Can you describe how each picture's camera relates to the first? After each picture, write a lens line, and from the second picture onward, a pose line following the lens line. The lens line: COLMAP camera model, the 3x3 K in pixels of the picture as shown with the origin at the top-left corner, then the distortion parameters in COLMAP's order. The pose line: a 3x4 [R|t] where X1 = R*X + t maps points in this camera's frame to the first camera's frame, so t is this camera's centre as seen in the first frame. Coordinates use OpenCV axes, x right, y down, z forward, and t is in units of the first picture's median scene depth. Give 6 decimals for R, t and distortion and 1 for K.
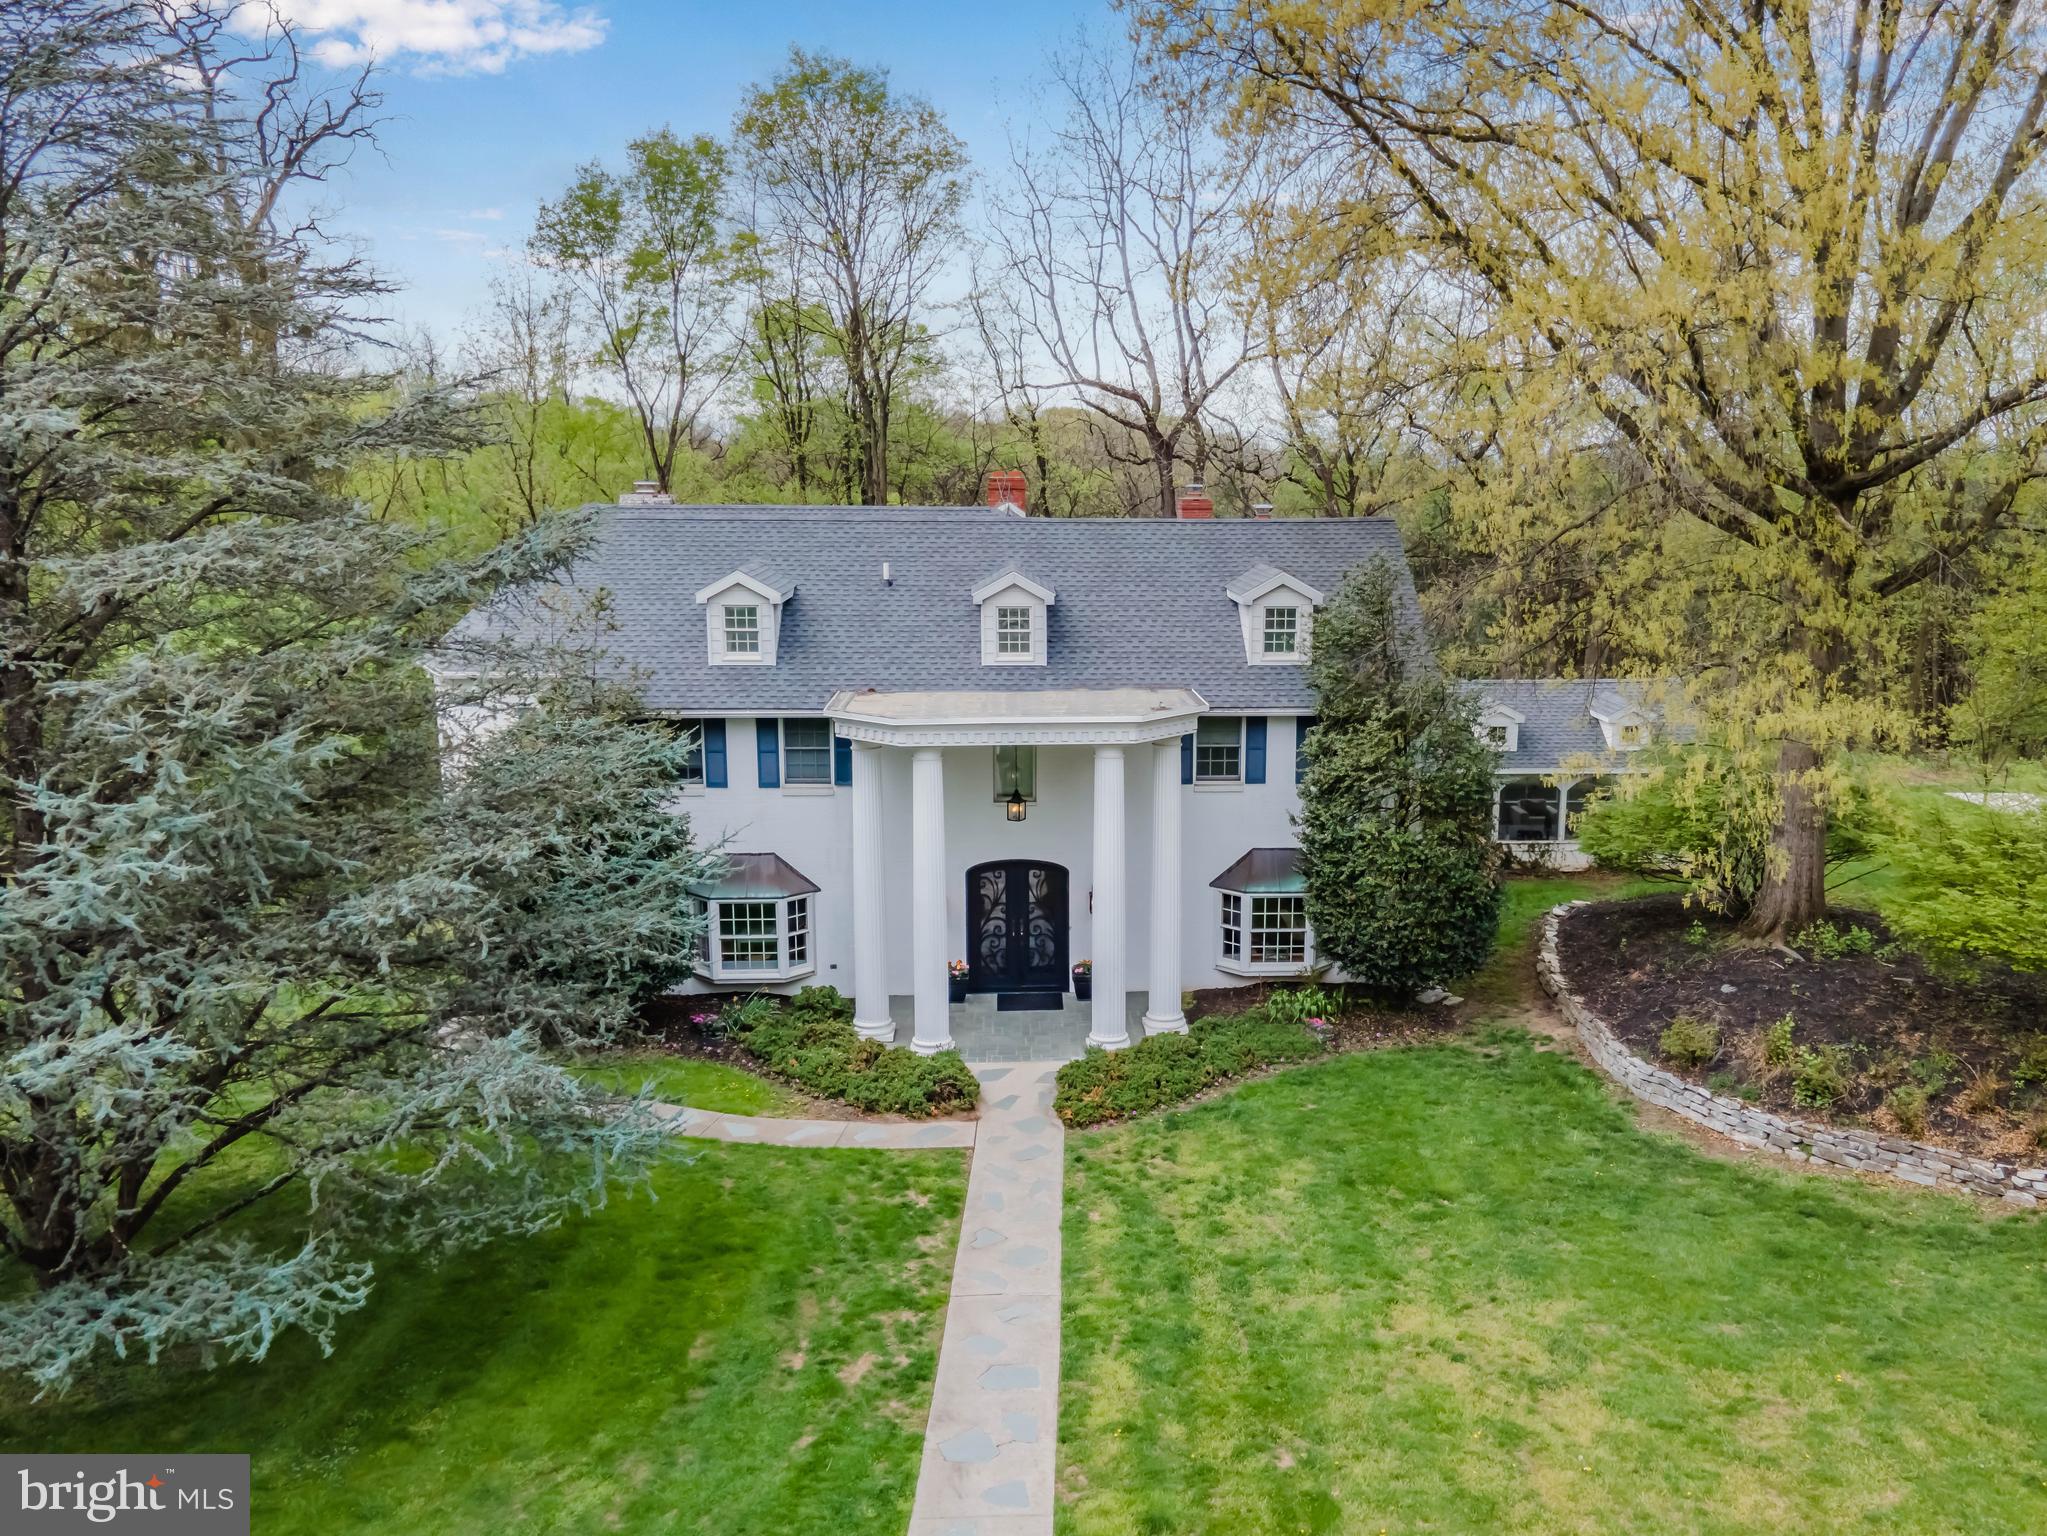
lens RADIAL K [[1399.1, 0, 1073.0], [0, 1399.1, 752.4], [0, 0, 1]] dist [0.037042, 0.006126]
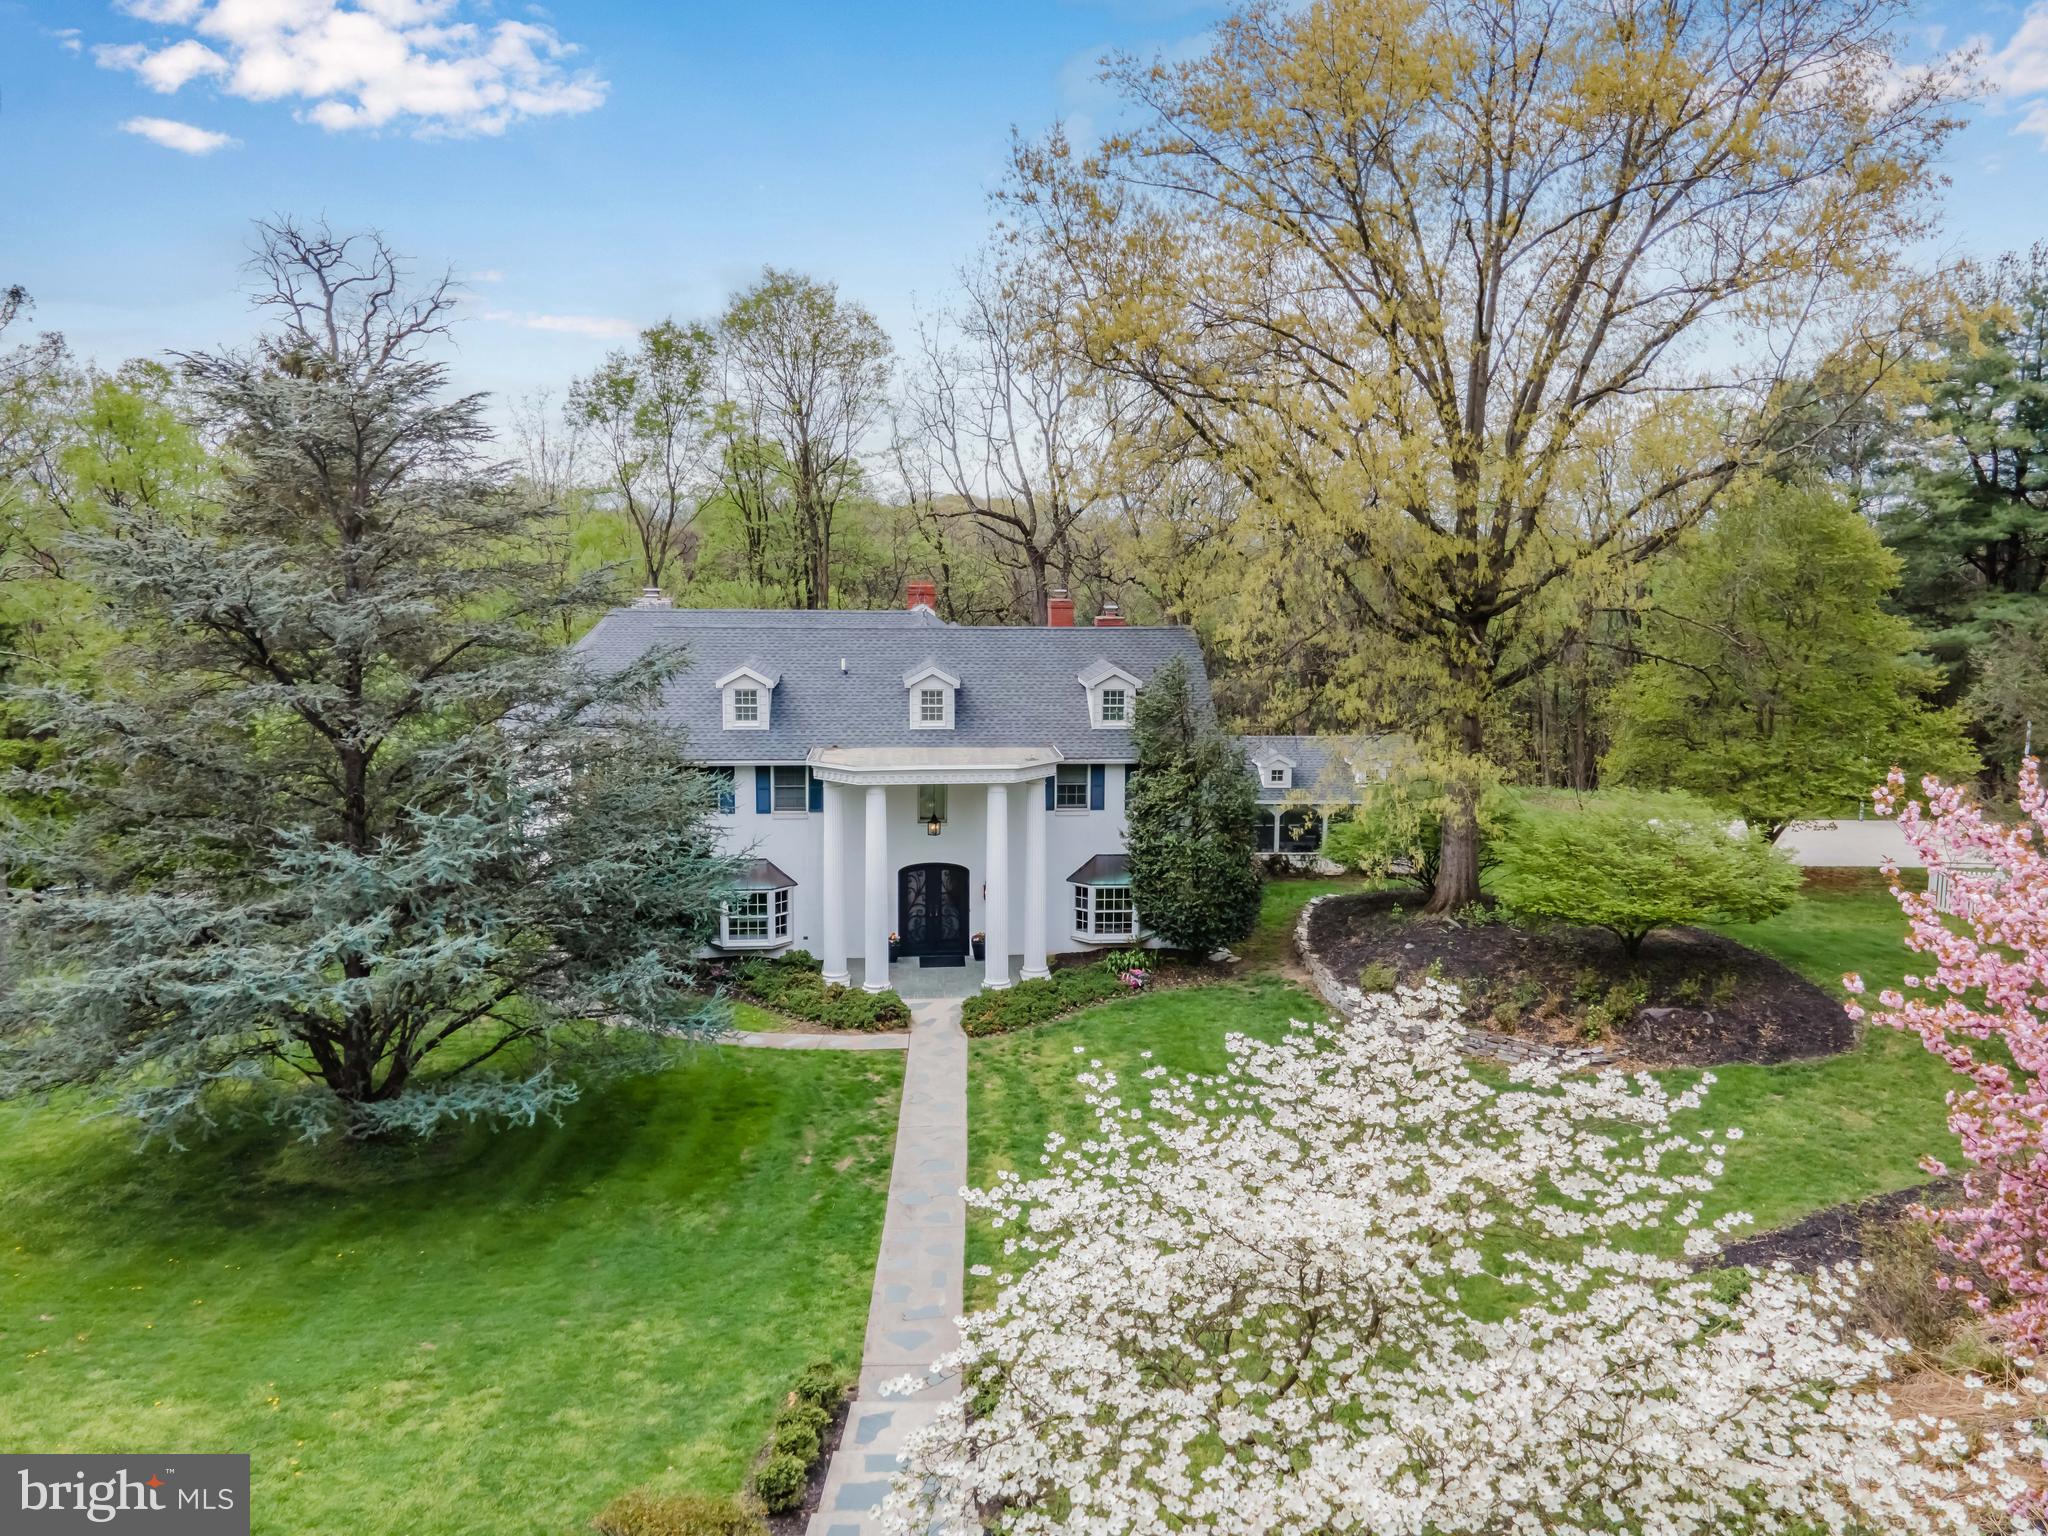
lens RADIAL K [[1395.3, 0, 1028.4], [0, 1395.3, 729.1], [0, 0, 1]] dist [0.041831, 0.002313]
pose [[0.998863, 0.000442, 0.047675, -0.011278], [0.001600, 0.999083, -0.042780, 0.000136], [-0.047650, 0.042808, 0.997946, -0.464691]]
